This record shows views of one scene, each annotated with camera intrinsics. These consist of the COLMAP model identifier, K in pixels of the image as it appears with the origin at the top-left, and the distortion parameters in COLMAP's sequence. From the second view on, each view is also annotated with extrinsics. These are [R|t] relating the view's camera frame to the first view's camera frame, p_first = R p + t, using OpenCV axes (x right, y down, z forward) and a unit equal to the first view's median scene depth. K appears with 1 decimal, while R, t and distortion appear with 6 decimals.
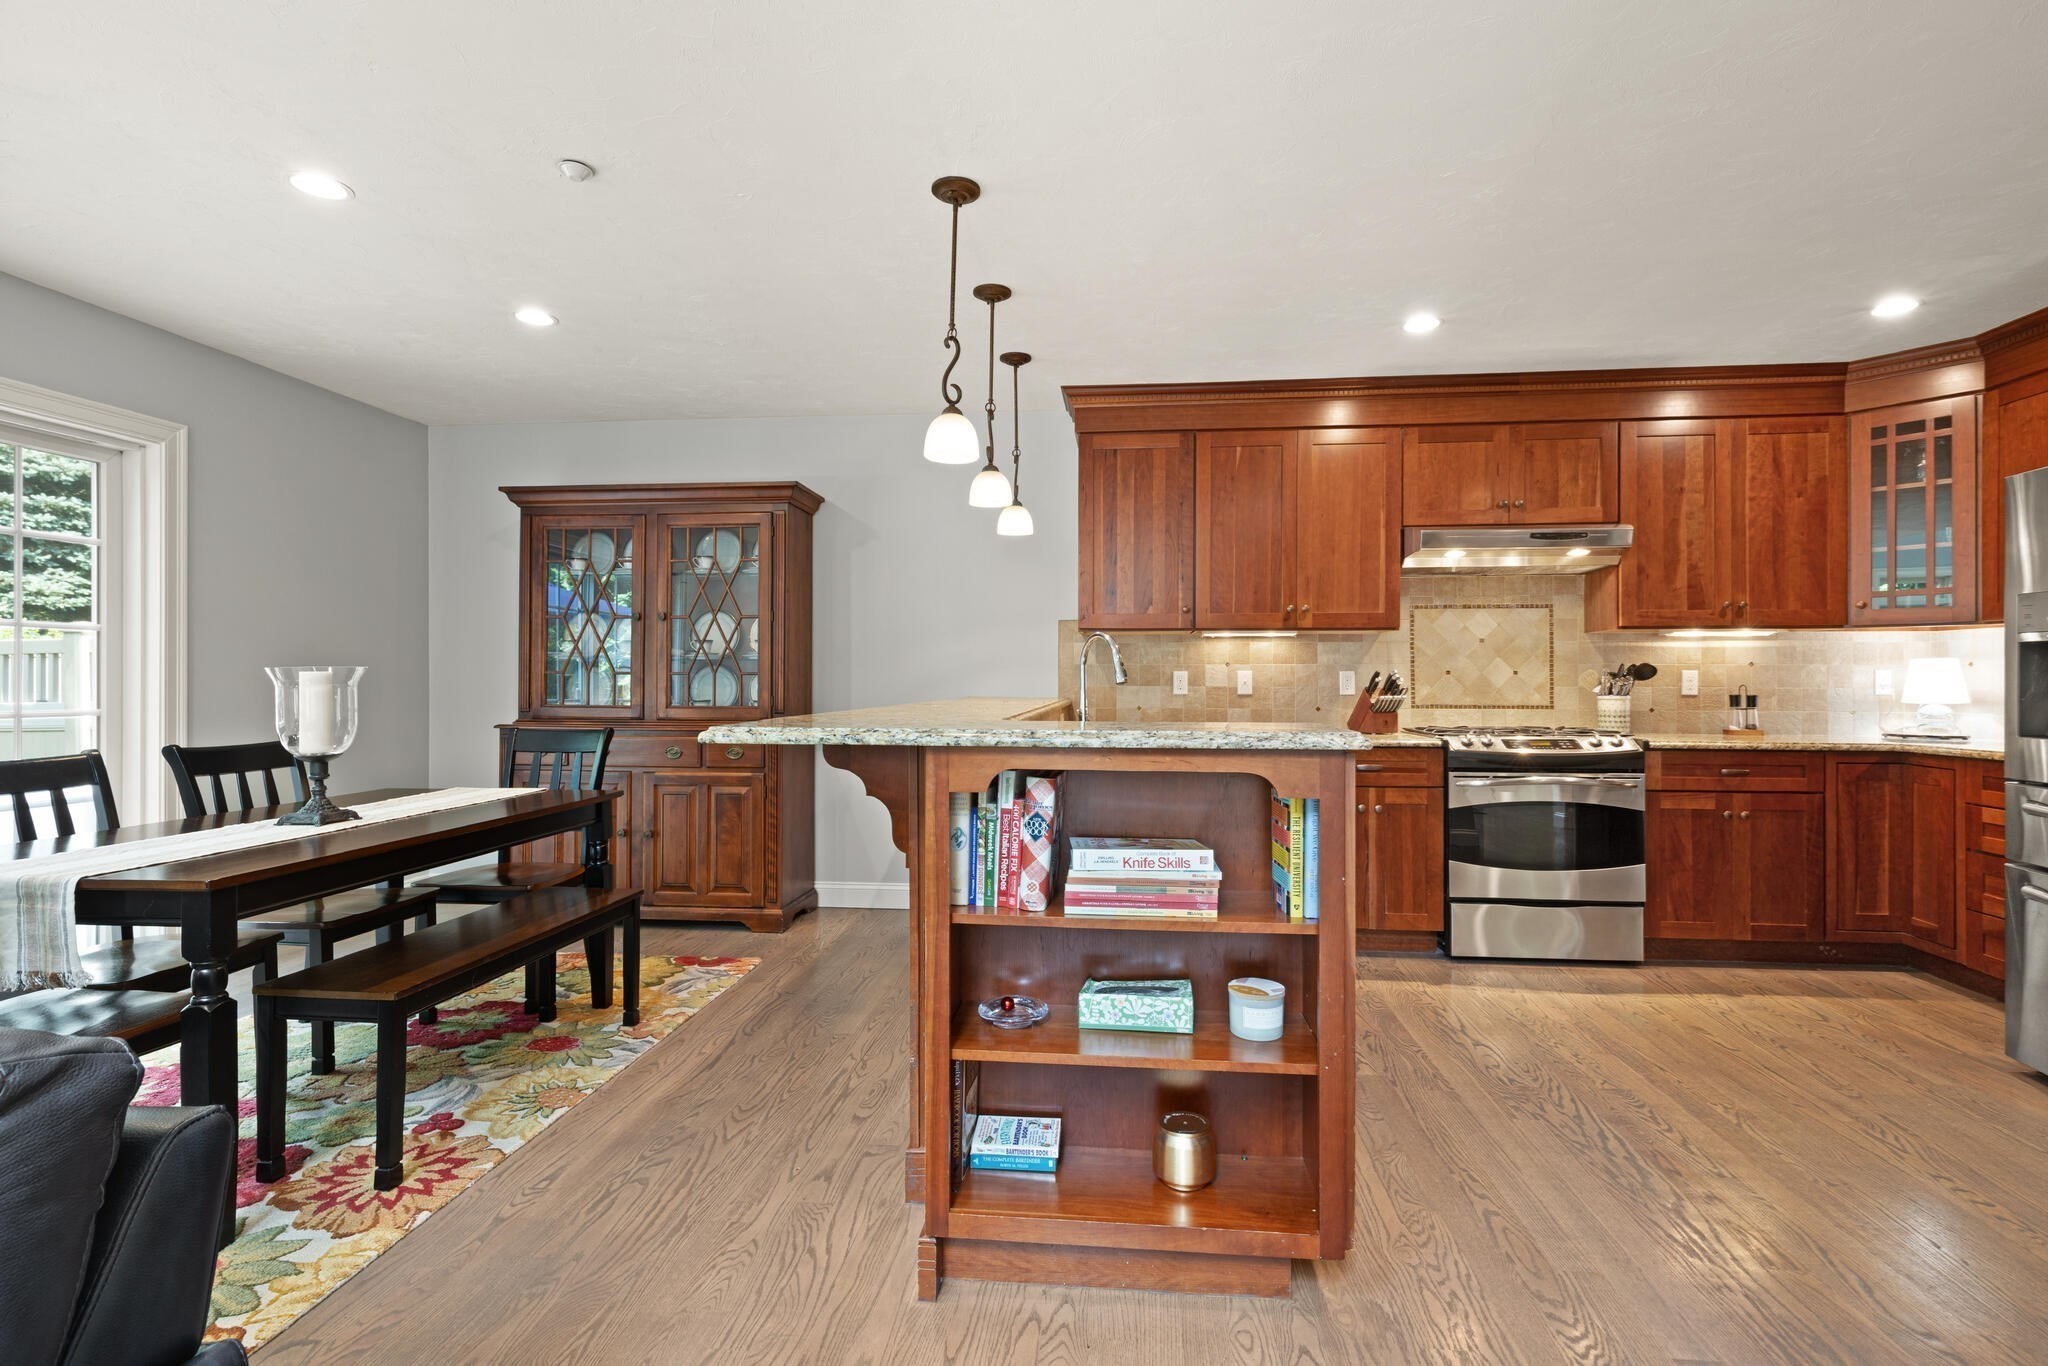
lens RADIAL K [[937.3, 0, 1032.6], [0, 937.3, 680.5], [0, 0, 1]] dist [0.002617, -0.000208]
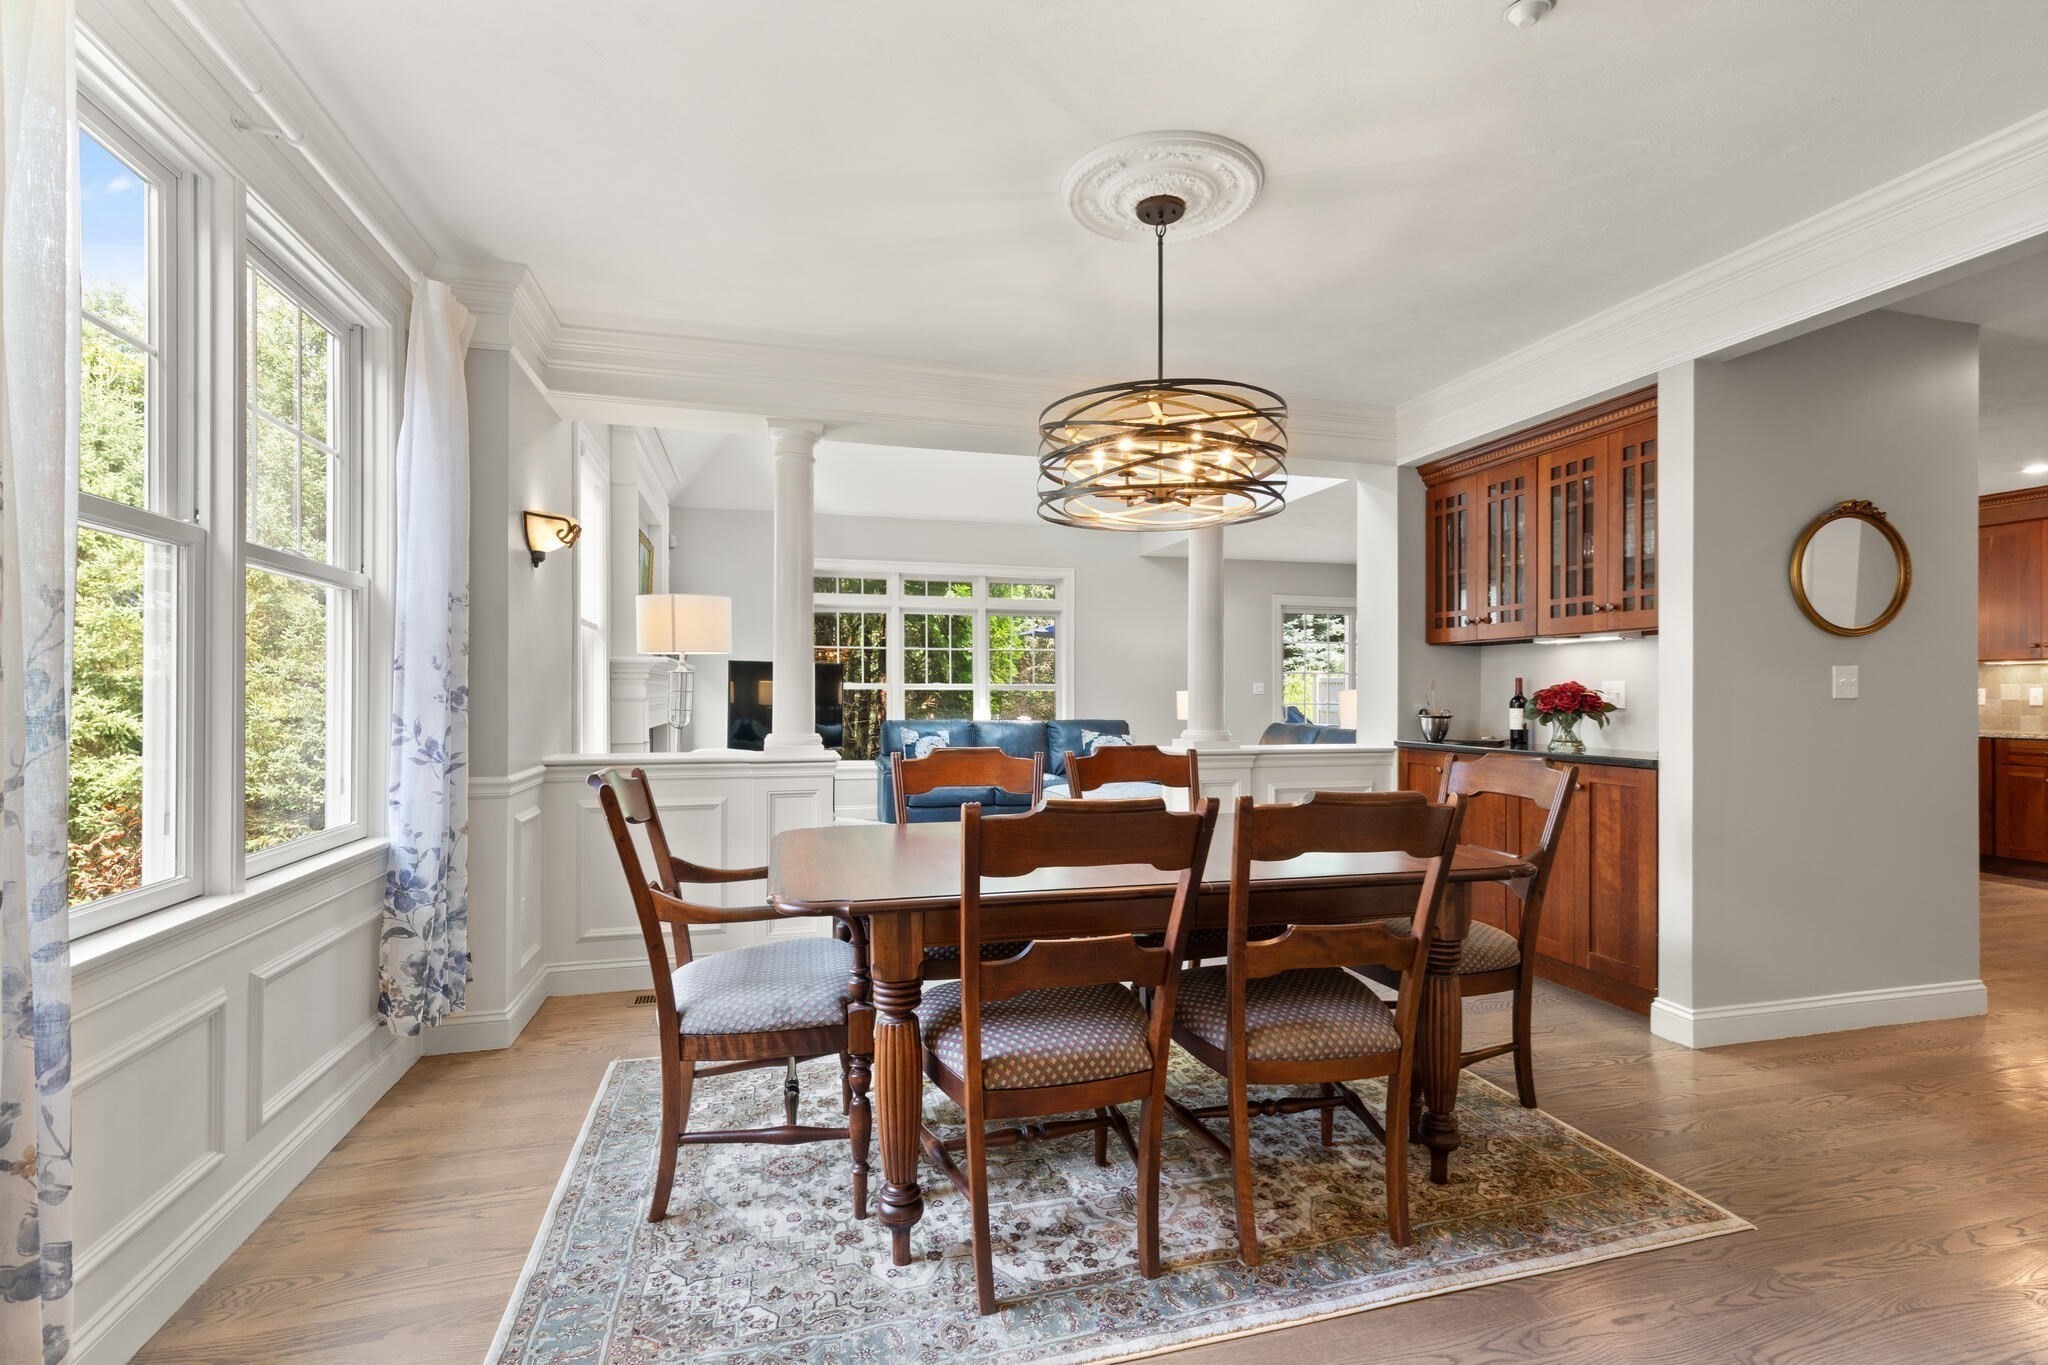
lens RADIAL K [[937.3, 0, 1029.1], [0, 937.3, 689.9], [0, 0, 1]] dist [0.002617, -0.000208]
pose [[0.358723, -0.000830, -0.933444, 1.091892], [-0.003134, 0.999993, -0.002093, -0.000987], [0.933439, 0.003677, 0.358717, -0.977239]]
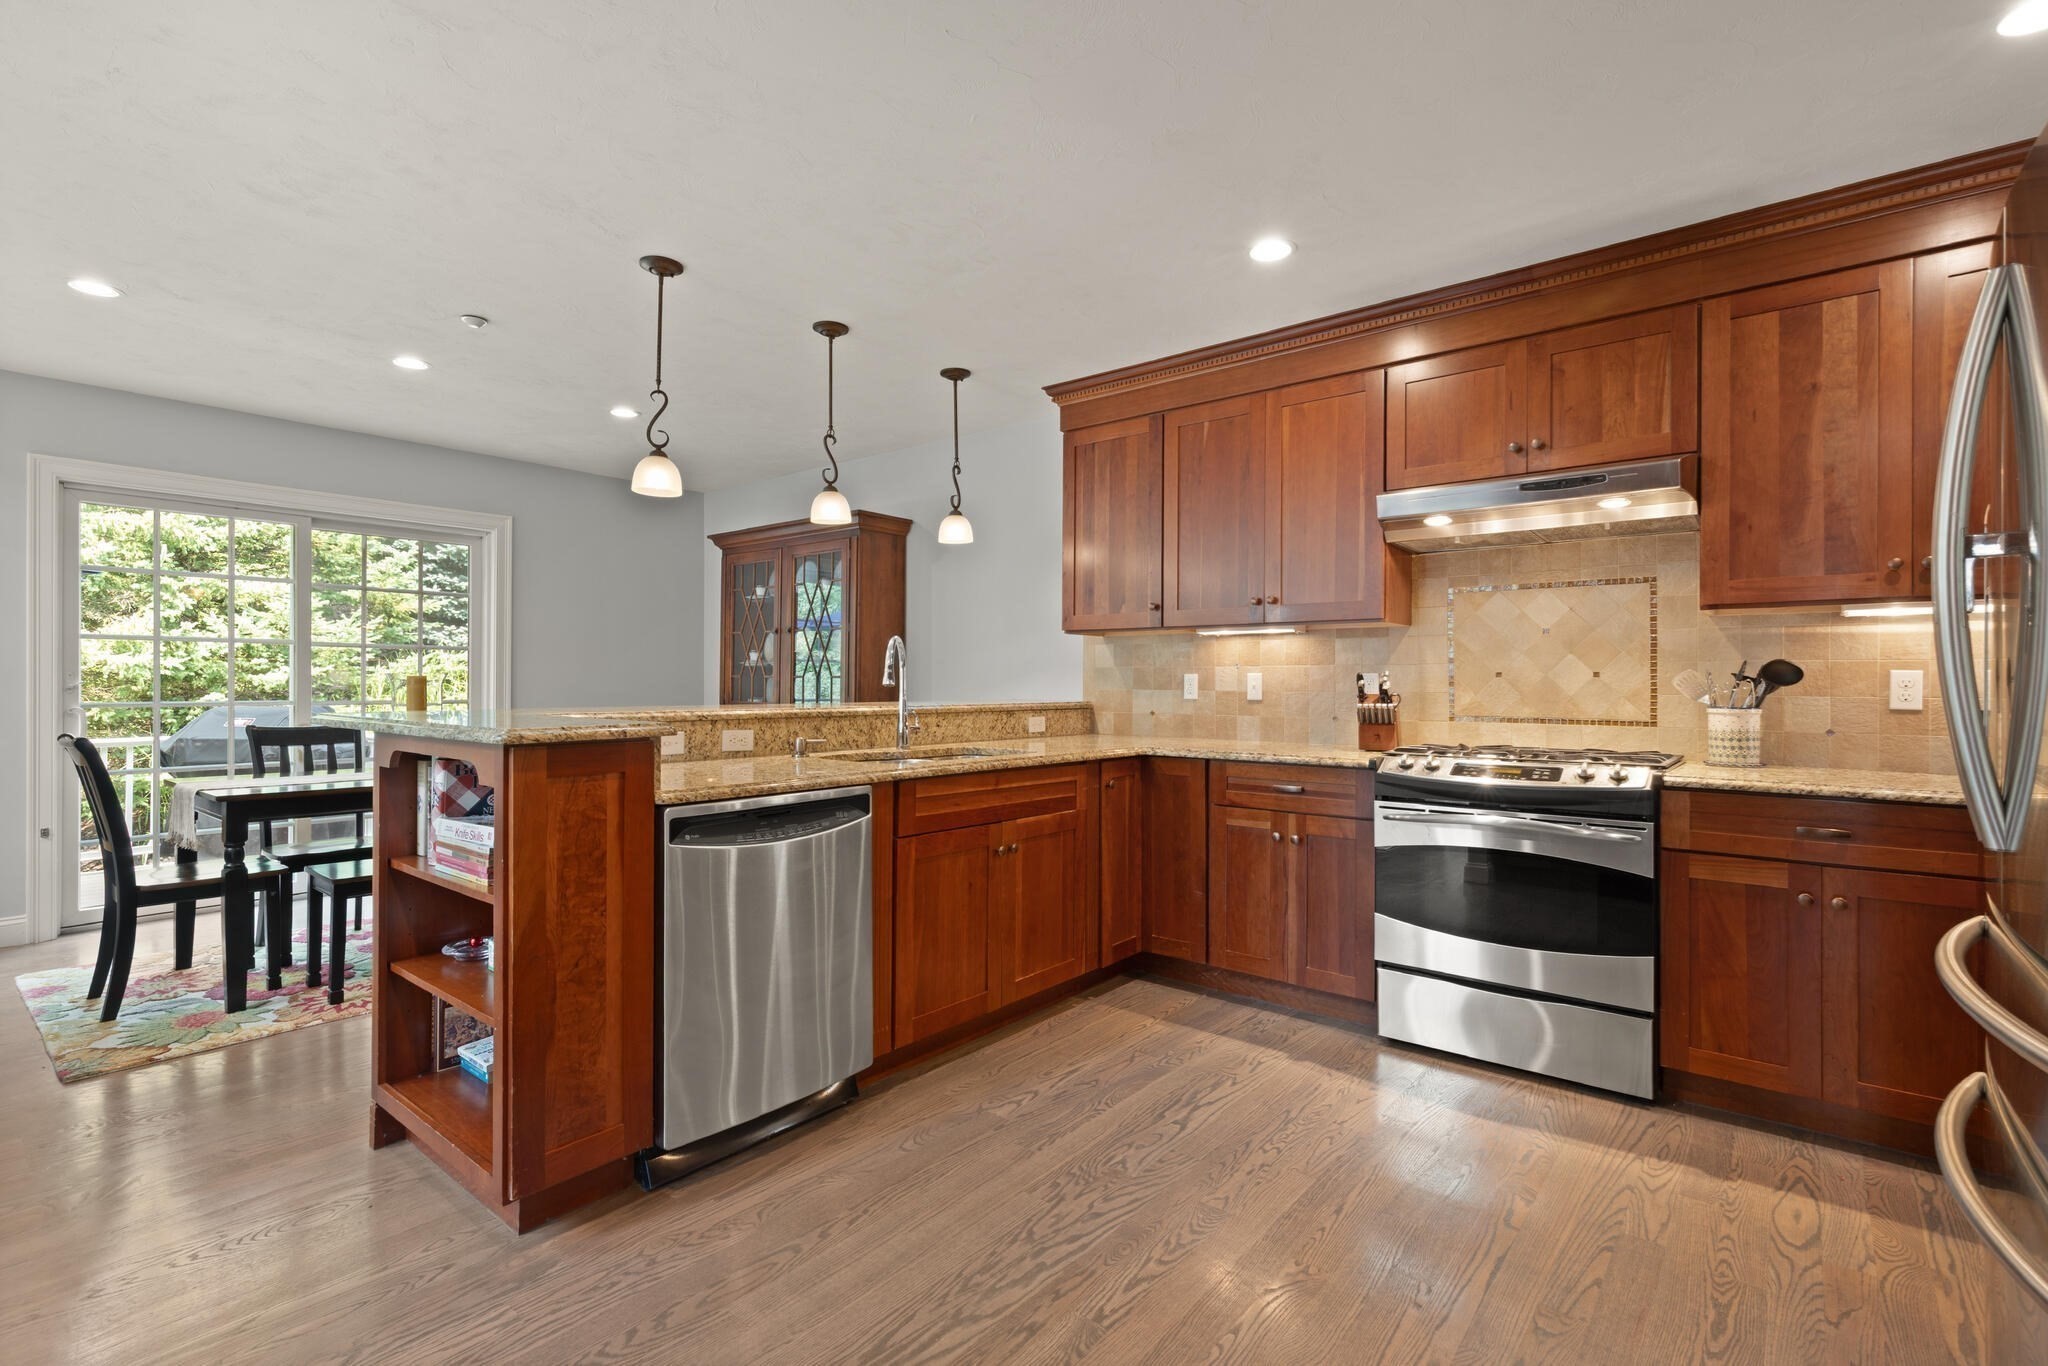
lens RADIAL K [[937.3, 0, 1034.0], [0, 937.3, 684.5], [0, 0, 1]] dist [0.002617, -0.000208]
pose [[0.834181, 0.003517, -0.551480, 0.594190], [-0.004070, 0.999992, 0.000220, 0.000907], [0.551476, 0.002061, 0.834188, 0.172212]]
